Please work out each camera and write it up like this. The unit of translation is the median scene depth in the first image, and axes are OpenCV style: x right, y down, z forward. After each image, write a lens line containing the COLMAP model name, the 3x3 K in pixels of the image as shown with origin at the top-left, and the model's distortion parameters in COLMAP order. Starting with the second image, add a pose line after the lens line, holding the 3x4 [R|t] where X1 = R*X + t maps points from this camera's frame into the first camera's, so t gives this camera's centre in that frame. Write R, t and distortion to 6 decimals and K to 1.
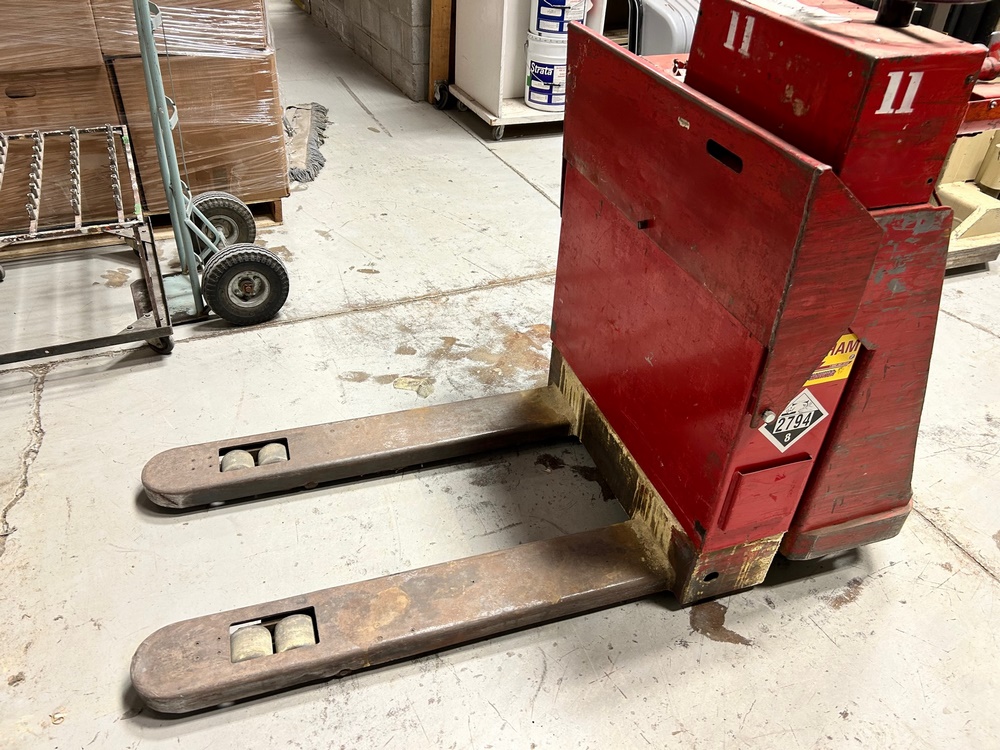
lens RADIAL K [[787.3, 0, 500.0], [0, 787.3, 375.0], [0, 0, 1]] dist [0.035139, -0.006137]
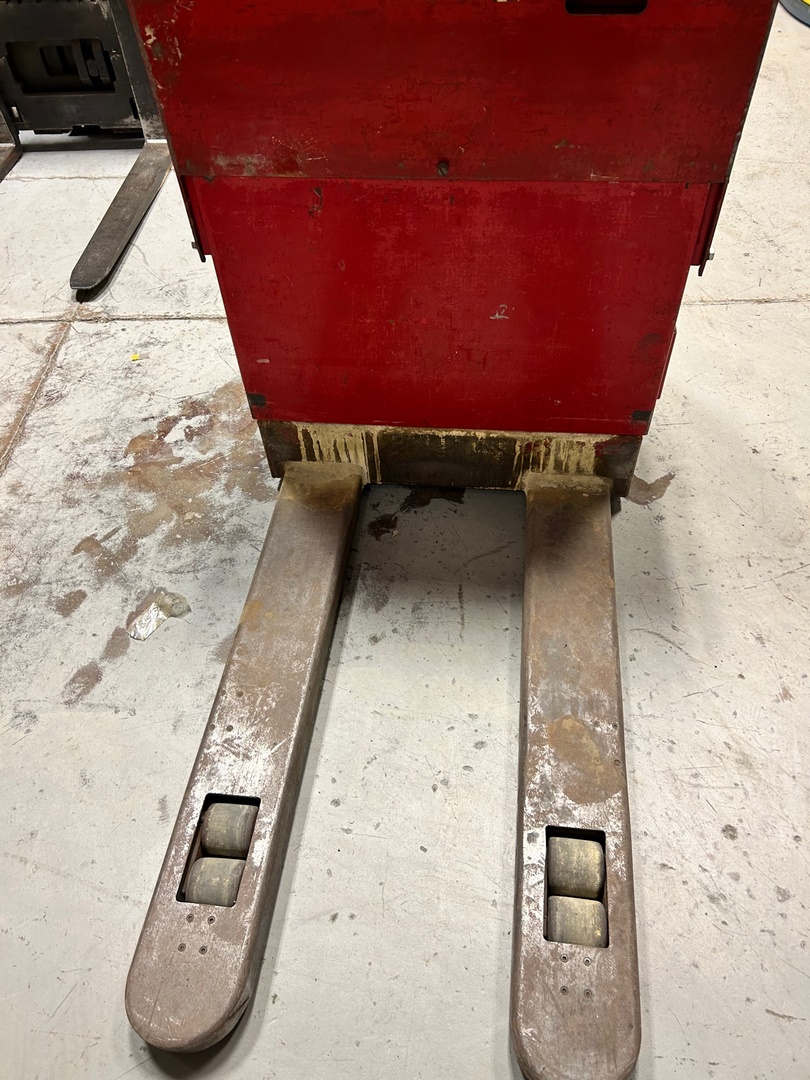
lens RADIAL K [[850.2, 0, 405.0], [0, 850.2, 540.0], [0, 0, 1]] dist [0.035139, -0.006137]
pose [[0.400890, -0.722646, 0.563090, -0.428876], [0.575710, 0.676837, 0.458749, -0.266621], [-0.712633, 0.140268, 0.687371, 0.387031]]
